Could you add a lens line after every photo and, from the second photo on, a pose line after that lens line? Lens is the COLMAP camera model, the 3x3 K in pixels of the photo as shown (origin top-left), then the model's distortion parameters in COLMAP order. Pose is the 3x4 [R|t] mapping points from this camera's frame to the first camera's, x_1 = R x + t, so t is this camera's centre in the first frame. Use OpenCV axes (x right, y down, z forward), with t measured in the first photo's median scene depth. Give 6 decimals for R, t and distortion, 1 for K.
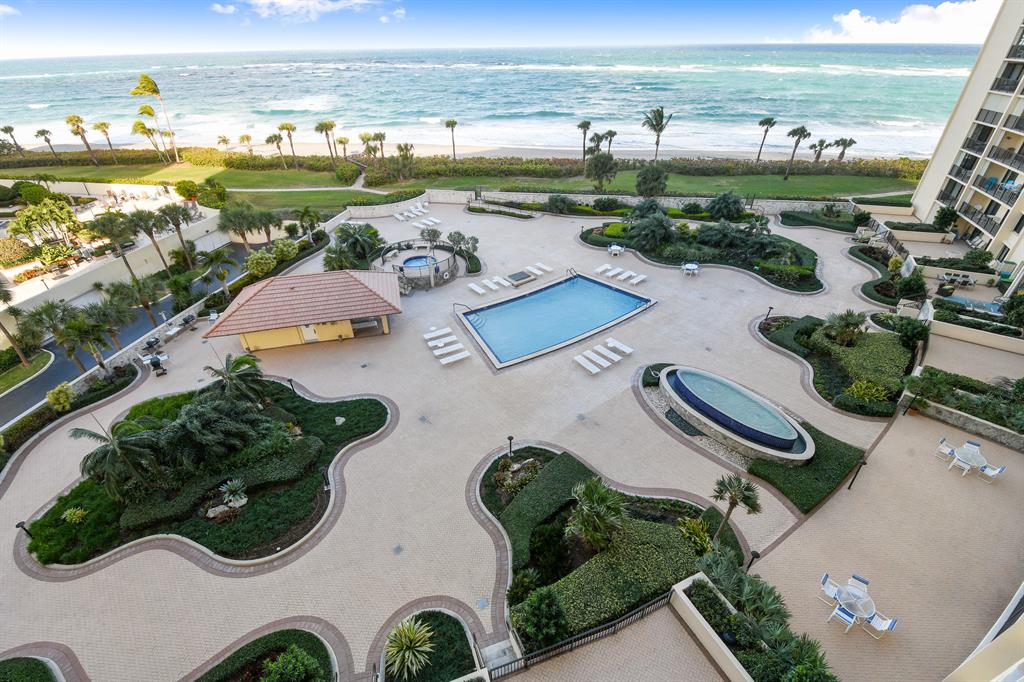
lens RADIAL K [[446.1, 0, 510.0], [0, 446.1, 346.0], [0, 0, 1]] dist [0.030528, -0.022871]
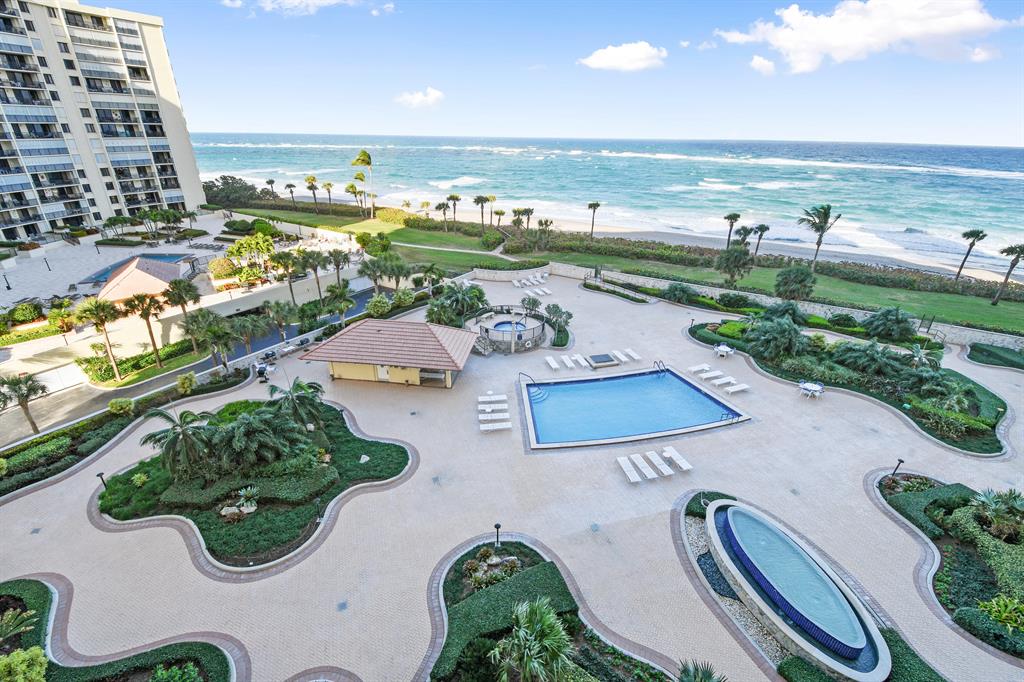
lens RADIAL K [[446.1, 0, 510.0], [0, 446.1, 346.0], [0, 0, 1]] dist [0.030528, -0.022871]
pose [[0.929038, 0.179391, -0.323584, 0.140176], [-0.226013, 0.967610, -0.112471, -0.030051], [0.292926, 0.177624, 0.939491, 0.040203]]
